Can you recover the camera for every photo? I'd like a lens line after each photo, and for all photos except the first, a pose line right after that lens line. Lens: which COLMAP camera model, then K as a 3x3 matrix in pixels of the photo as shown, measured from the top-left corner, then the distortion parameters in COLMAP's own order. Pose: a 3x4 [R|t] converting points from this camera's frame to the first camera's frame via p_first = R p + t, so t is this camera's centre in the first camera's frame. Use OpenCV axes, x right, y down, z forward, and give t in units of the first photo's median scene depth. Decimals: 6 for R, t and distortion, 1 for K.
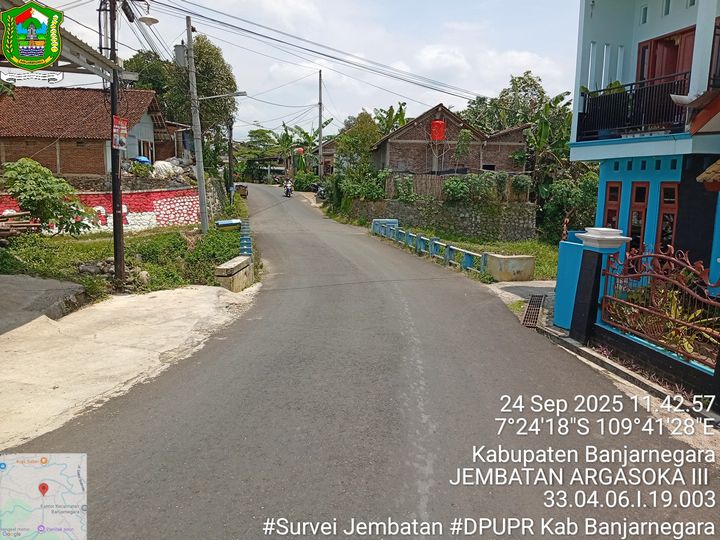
lens RADIAL K [[548.7, 0, 357.5], [0, 548.7, 271.5], [0, 0, 1]] dist [0.115409, -0.250554]
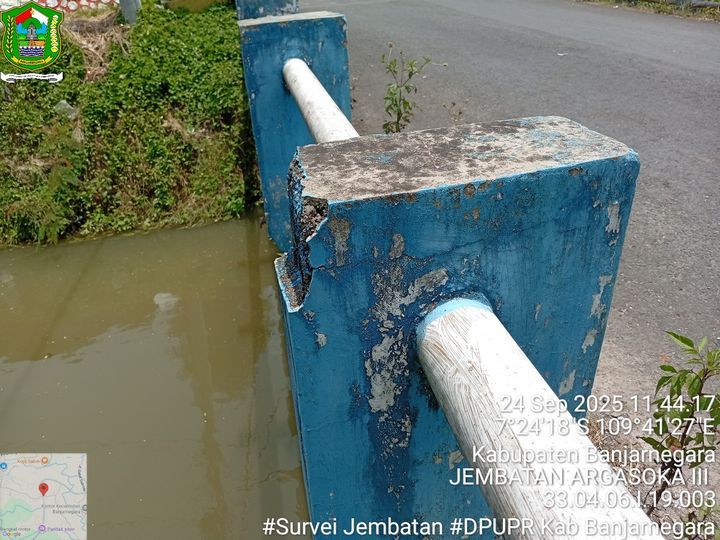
lens RADIAL K [[548.7, 0, 357.5], [0, 548.7, 271.5], [0, 0, 1]] dist [0.115409, -0.250554]
pose [[0.998316, -0.050902, -0.027818, -0.101982], [0.057464, 0.933303, 0.354462, -0.028873], [0.007919, -0.355464, 0.934656, 0.475703]]
